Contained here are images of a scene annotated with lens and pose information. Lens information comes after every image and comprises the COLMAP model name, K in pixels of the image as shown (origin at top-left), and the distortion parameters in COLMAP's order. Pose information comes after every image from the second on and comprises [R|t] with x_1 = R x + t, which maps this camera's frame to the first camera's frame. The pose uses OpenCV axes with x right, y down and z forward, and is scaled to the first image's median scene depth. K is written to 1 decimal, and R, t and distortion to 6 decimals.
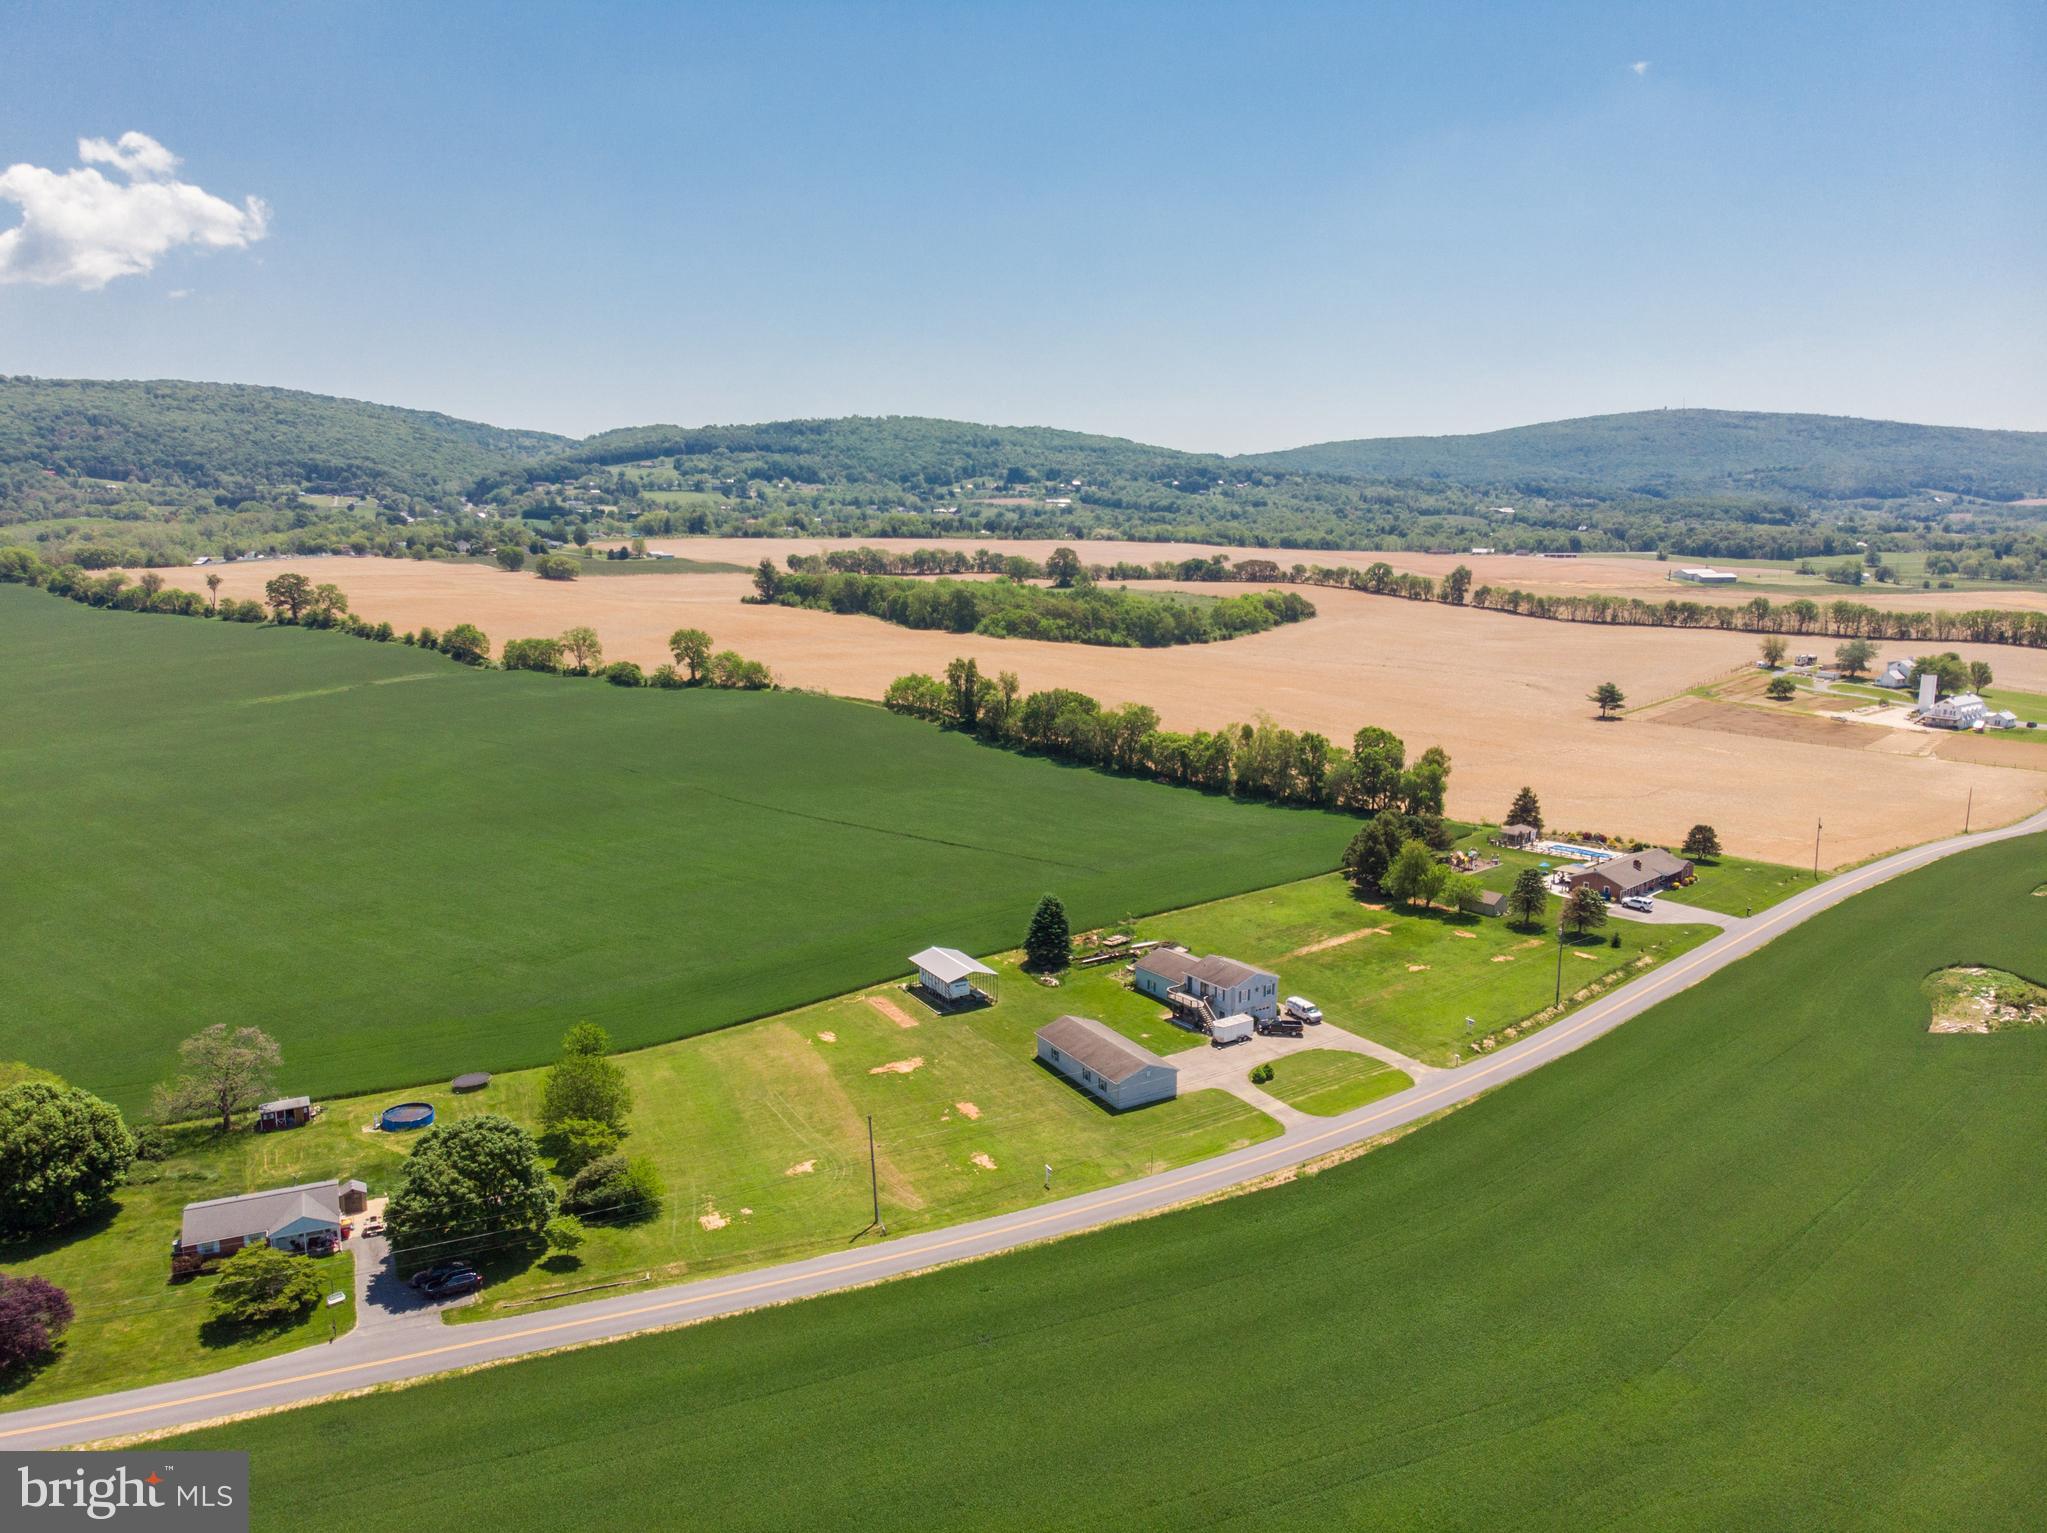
lens RADIAL K [[1505.2, 0, 1025.5], [0, 1505.2, 800.0], [0, 0, 1]] dist [0.030195, -0.050566]
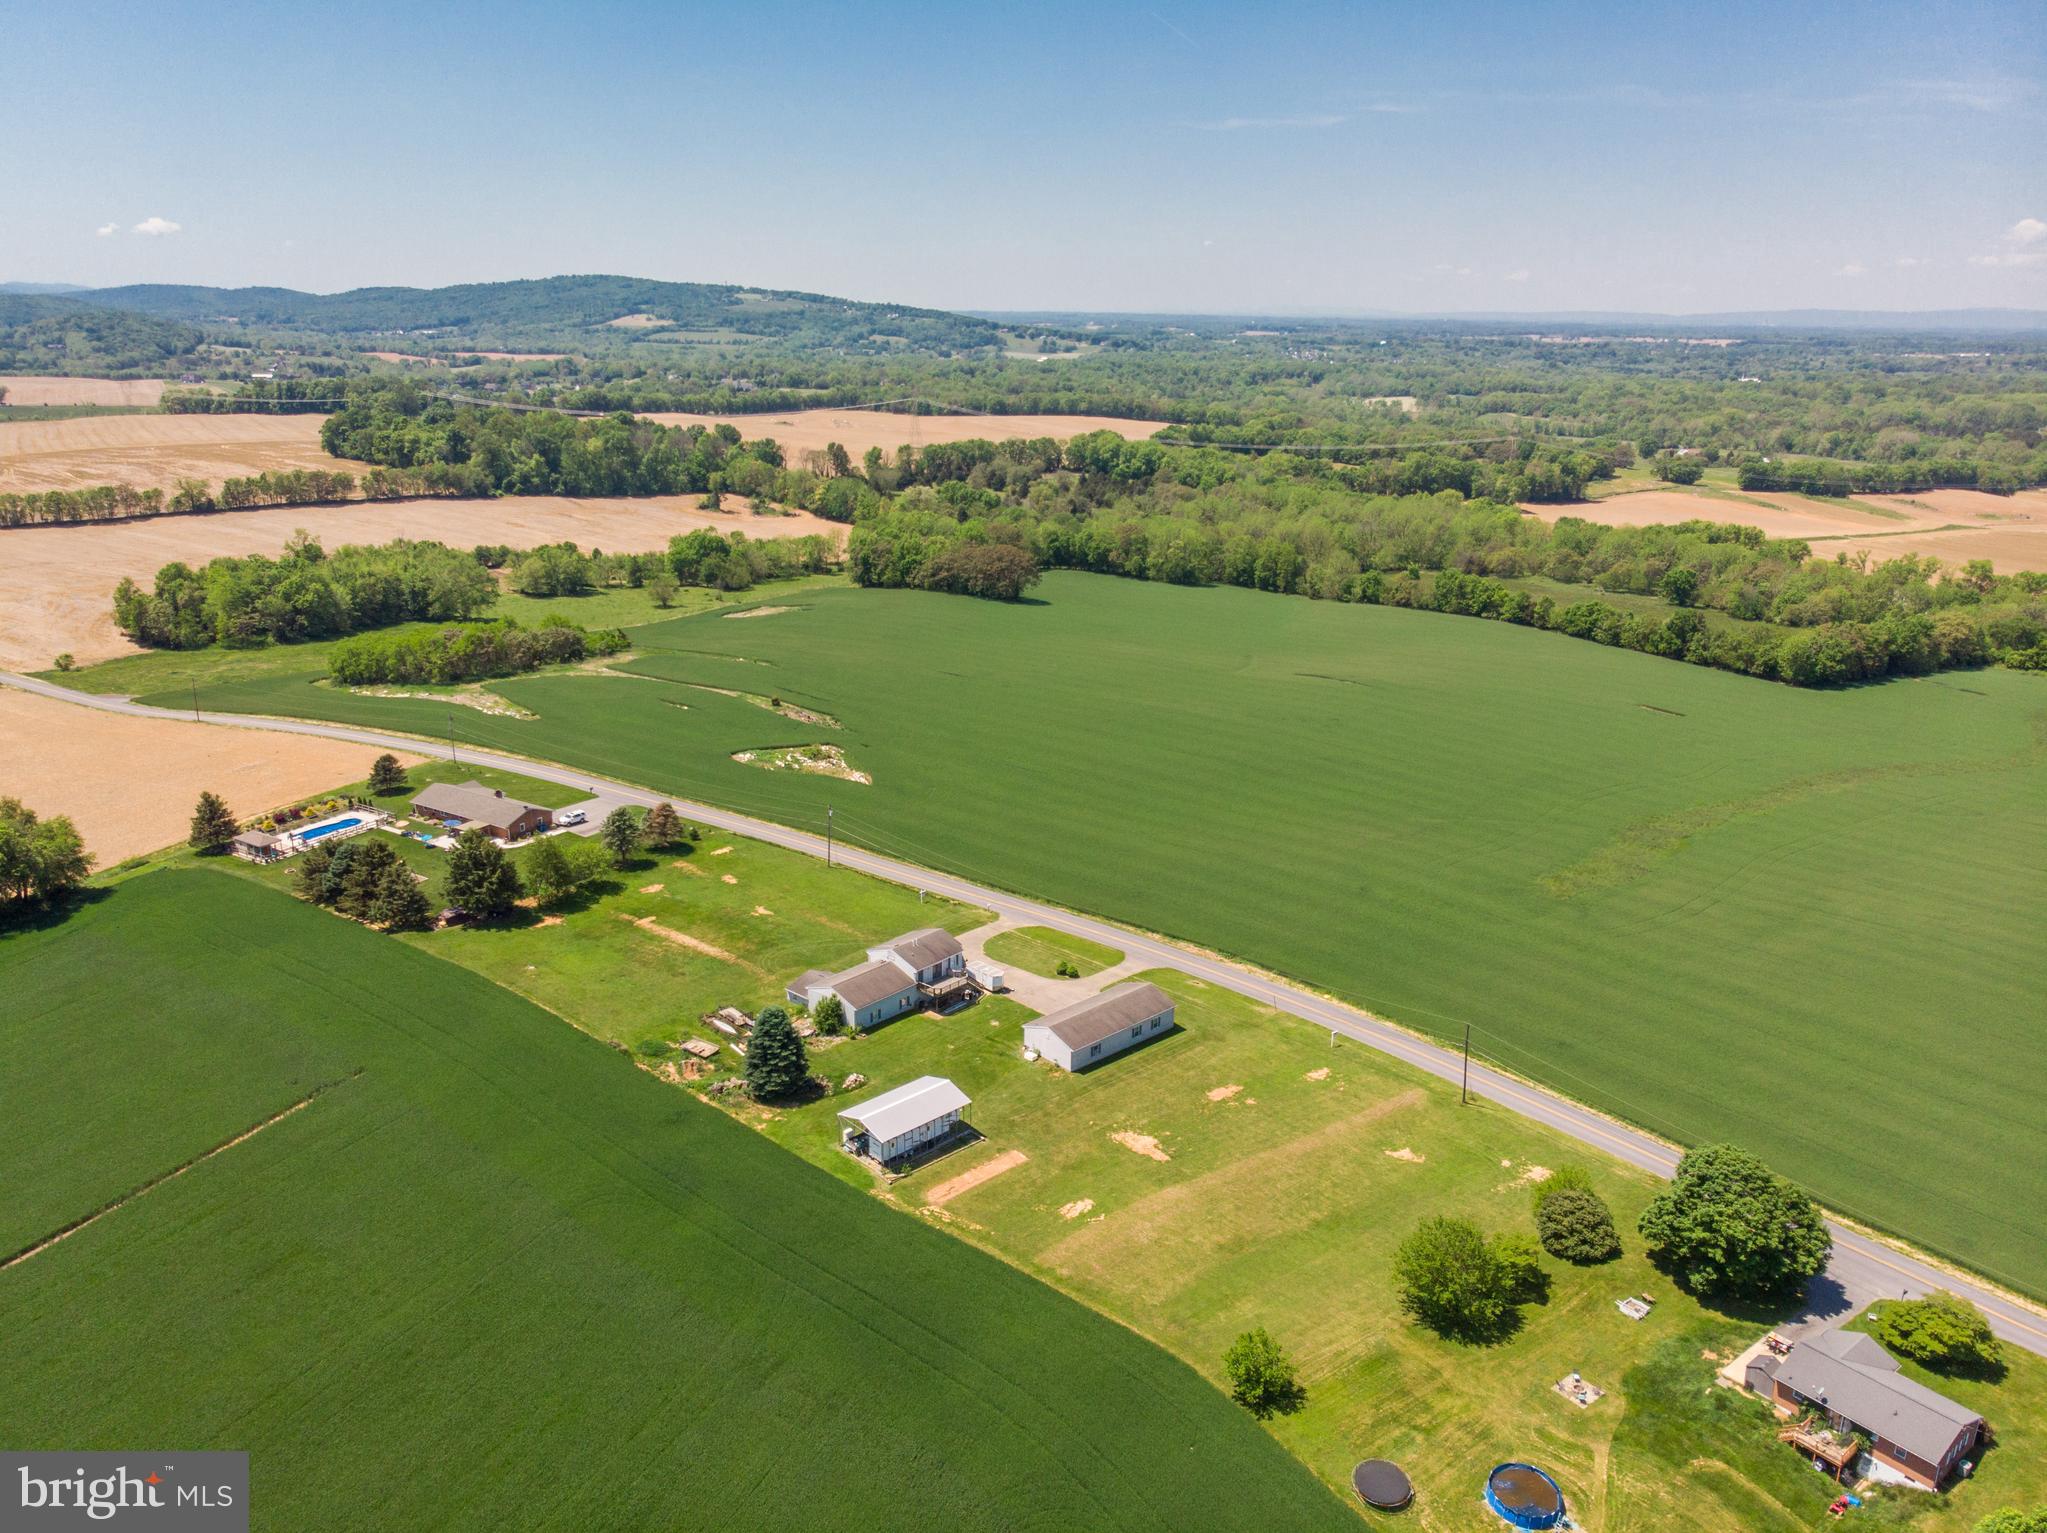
lens RADIAL K [[1505.2, 0, 1025.5], [0, 1505.2, 800.0], [0, 0, 1]] dist [0.030195, -0.050566]
pose [[-0.238962, -0.310960, 0.919892, -0.453741], [0.183513, 0.915804, 0.357249, -0.187826], [-0.953530, 0.254181, -0.161777, 0.637388]]
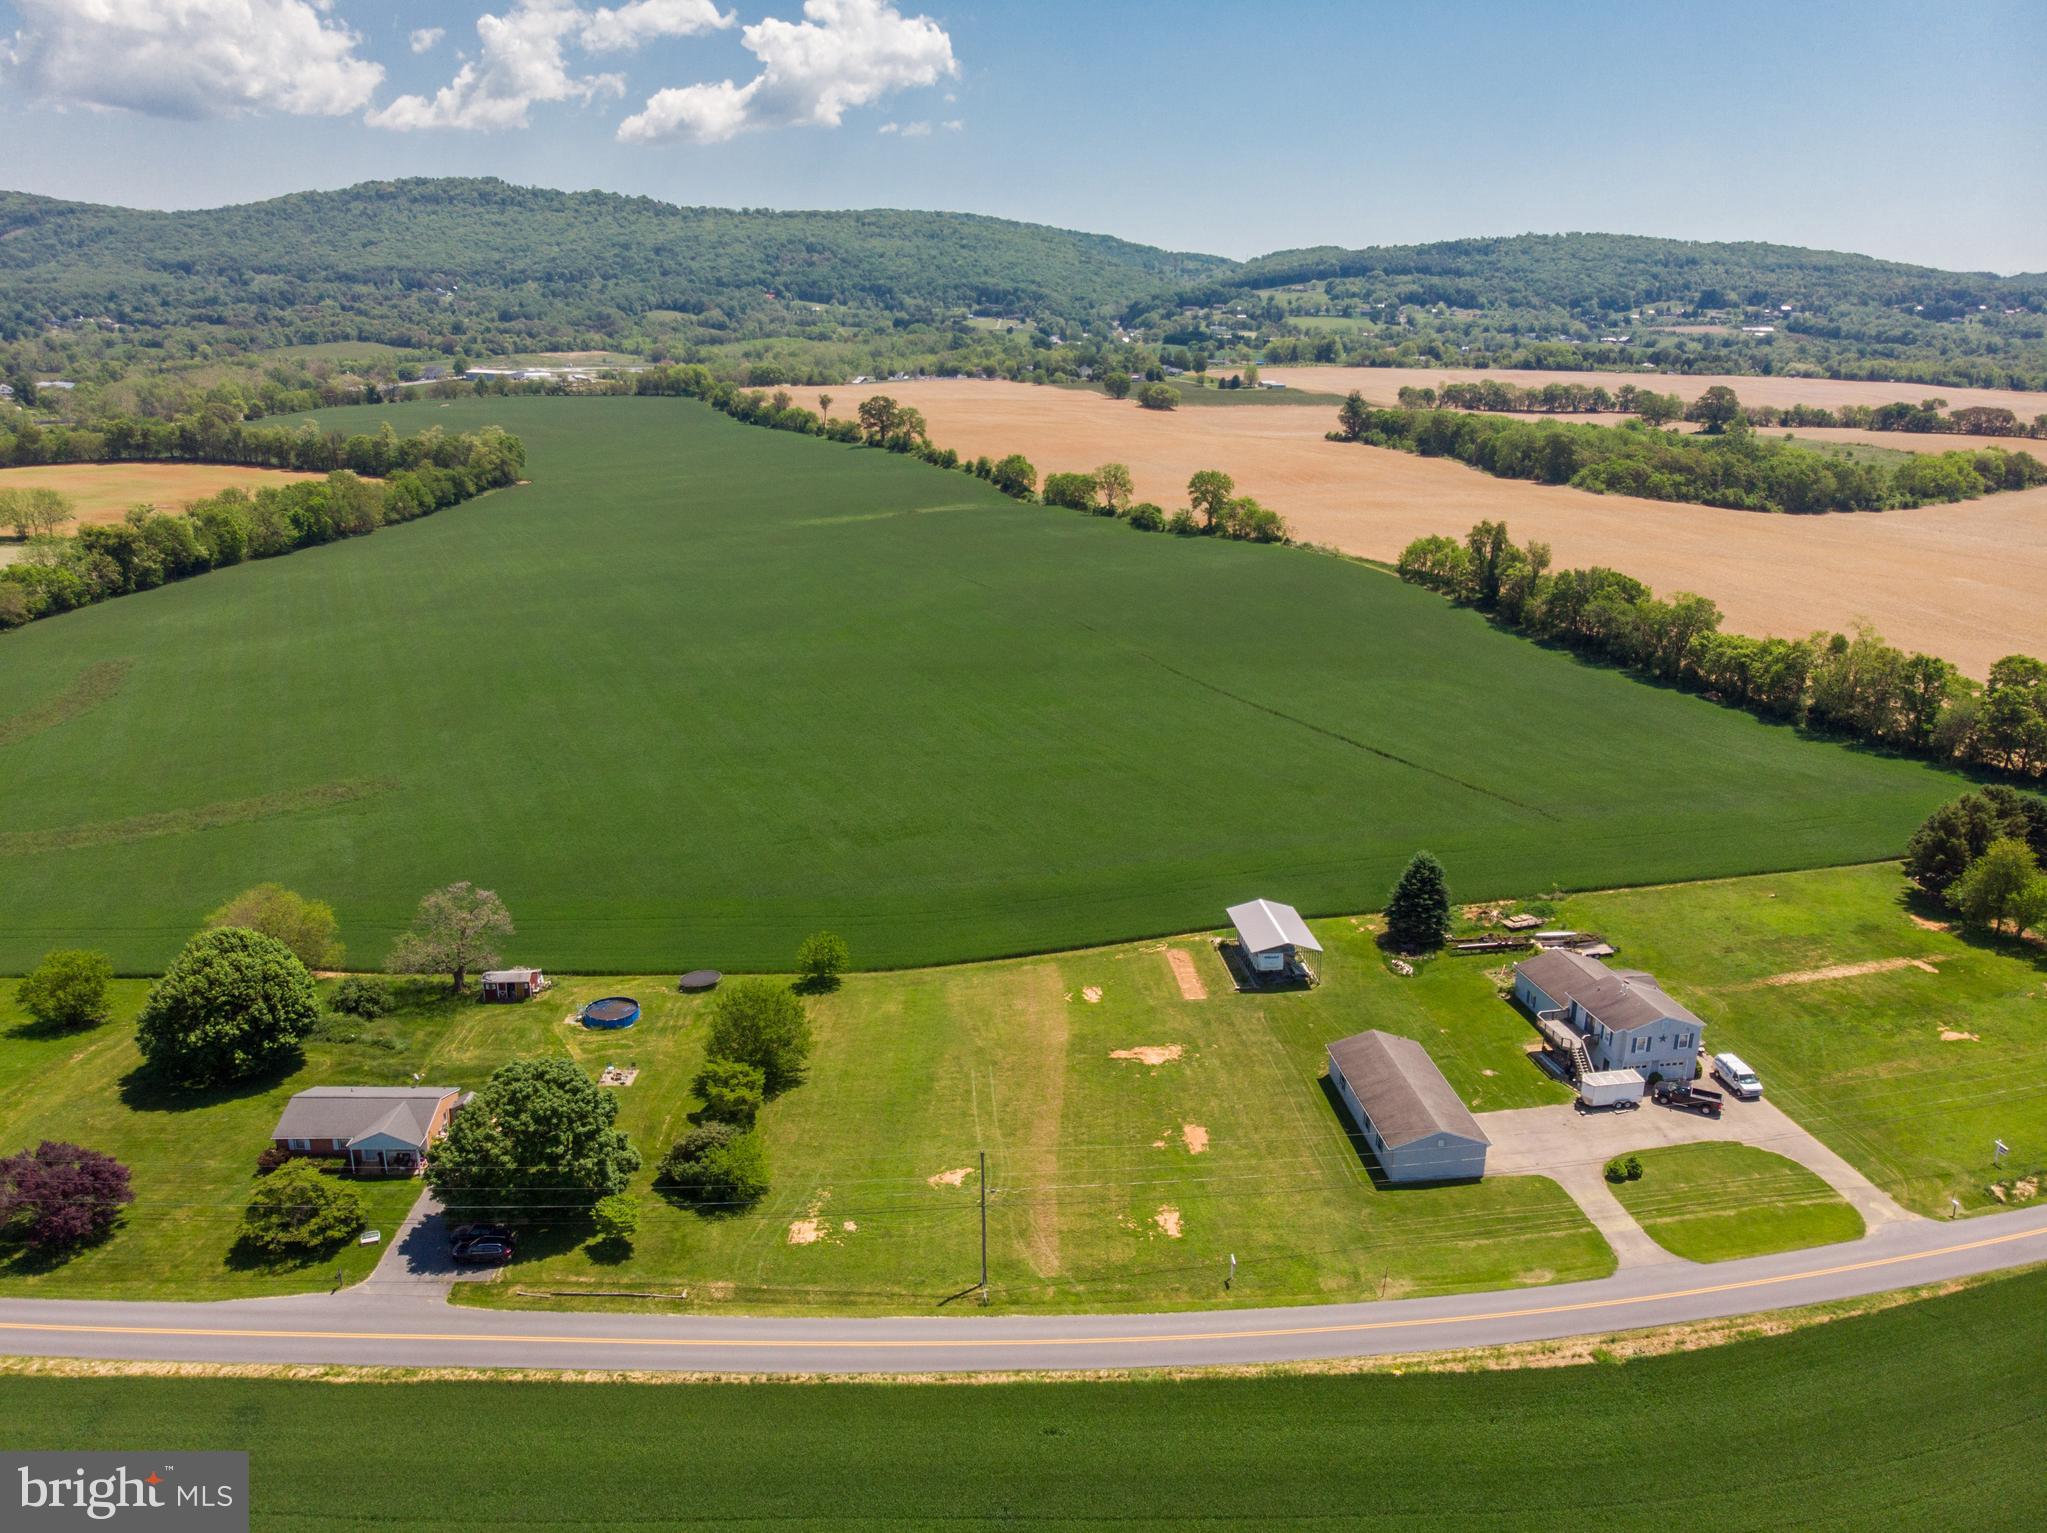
lens RADIAL K [[1519.9, 0, 1025.8], [0, 1519.9, 769.9], [0, 0, 1]] dist [-0.018296, 0.037436]
pose [[0.911379, 0.122323, -0.392970, 0.085304], [-0.086990, 0.990493, 0.106570, -0.029468], [0.402270, -0.062941, 0.913355, 0.135607]]
